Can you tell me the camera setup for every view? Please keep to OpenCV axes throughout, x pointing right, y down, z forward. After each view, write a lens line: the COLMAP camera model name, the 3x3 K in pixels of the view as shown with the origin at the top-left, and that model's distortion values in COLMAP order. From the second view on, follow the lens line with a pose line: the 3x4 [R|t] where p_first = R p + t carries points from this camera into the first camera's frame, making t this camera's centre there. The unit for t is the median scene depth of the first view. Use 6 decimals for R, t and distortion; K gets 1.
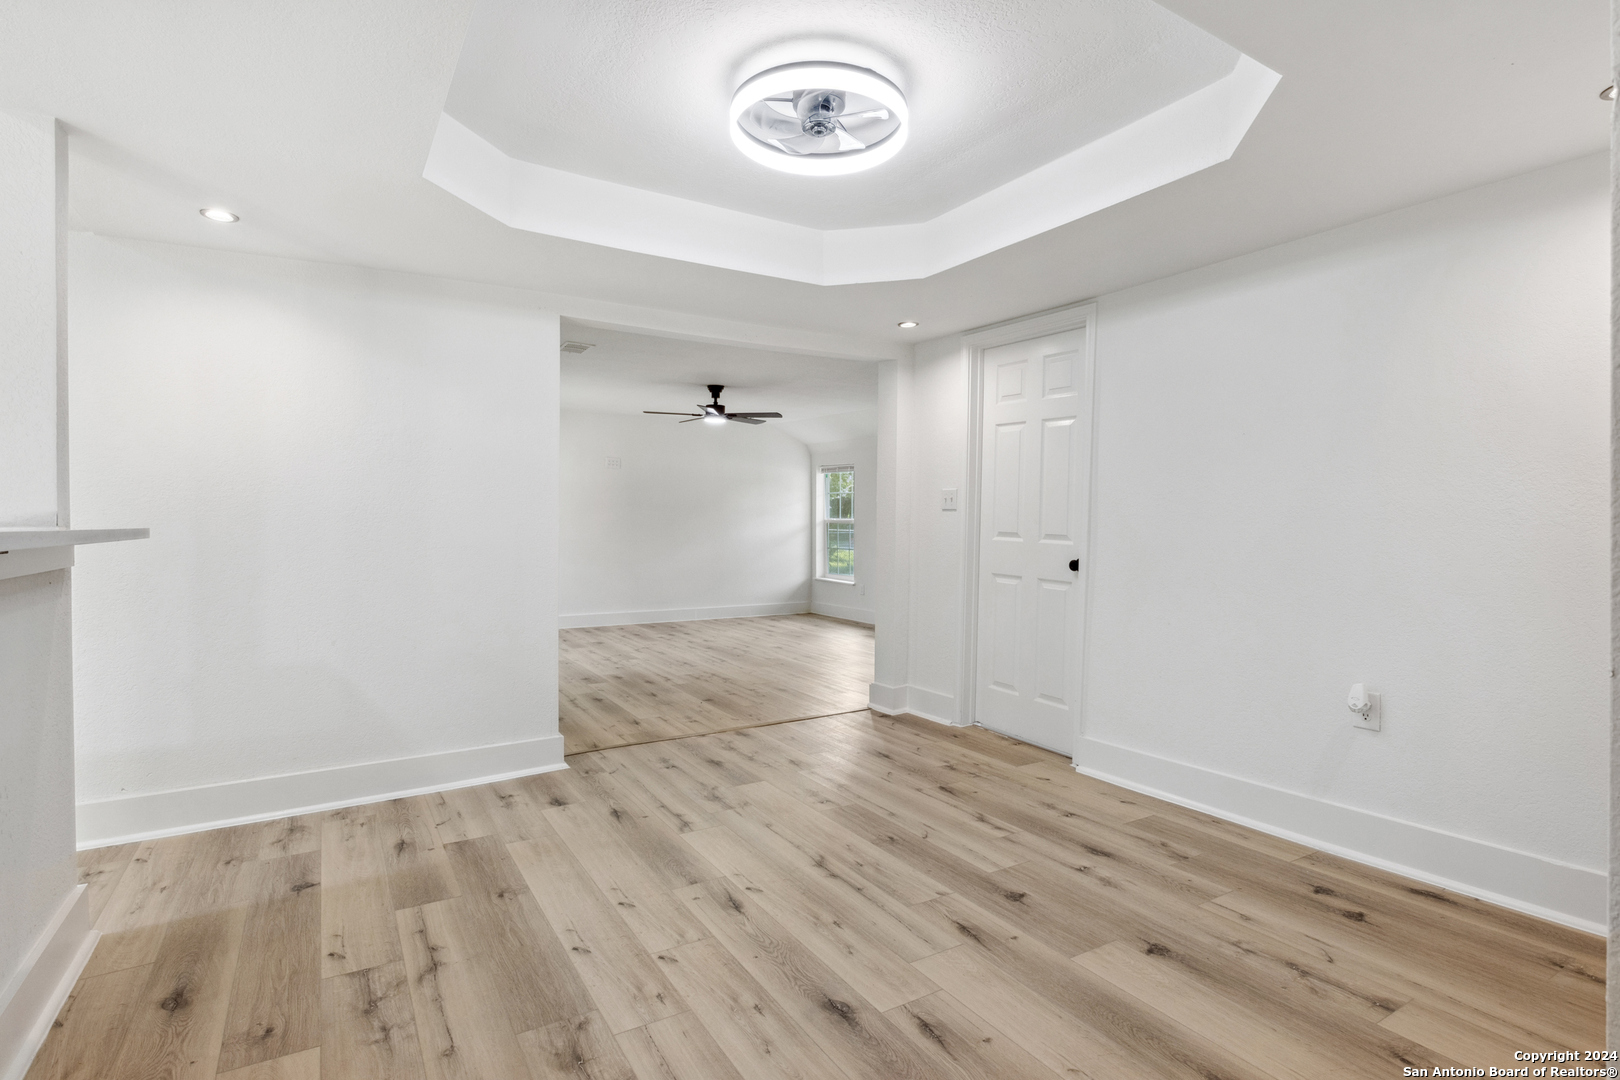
lens RADIAL K [[801.4, 0, 824.9], [0, 801.4, 539.1], [0, 0, 1]] dist [-0.016328, -0.000879]
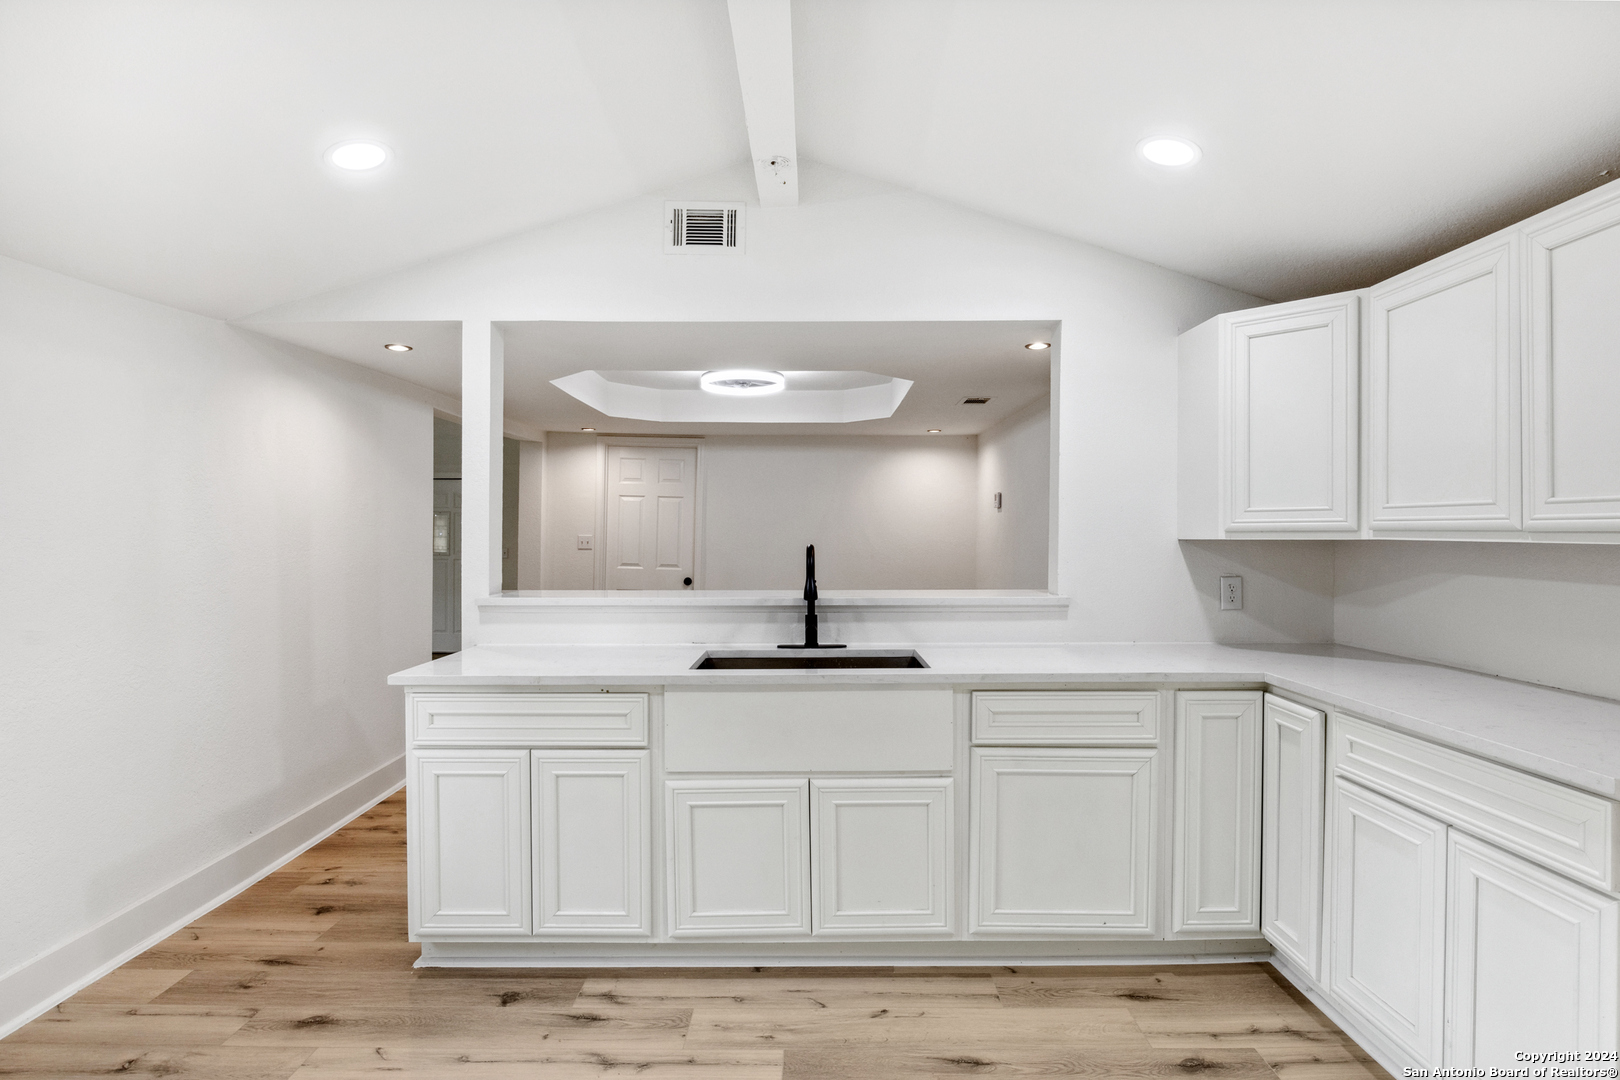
lens RADIAL K [[801.4, 0, 818.1], [0, 801.4, 539.8], [0, 0, 1]] dist [-0.016328, -0.000879]
pose [[0.534585, -0.004128, 0.845105, -0.913841], [-0.002867, 0.999973, 0.006698, -0.067123], [-0.845110, -0.006004, 0.534559, -0.172914]]
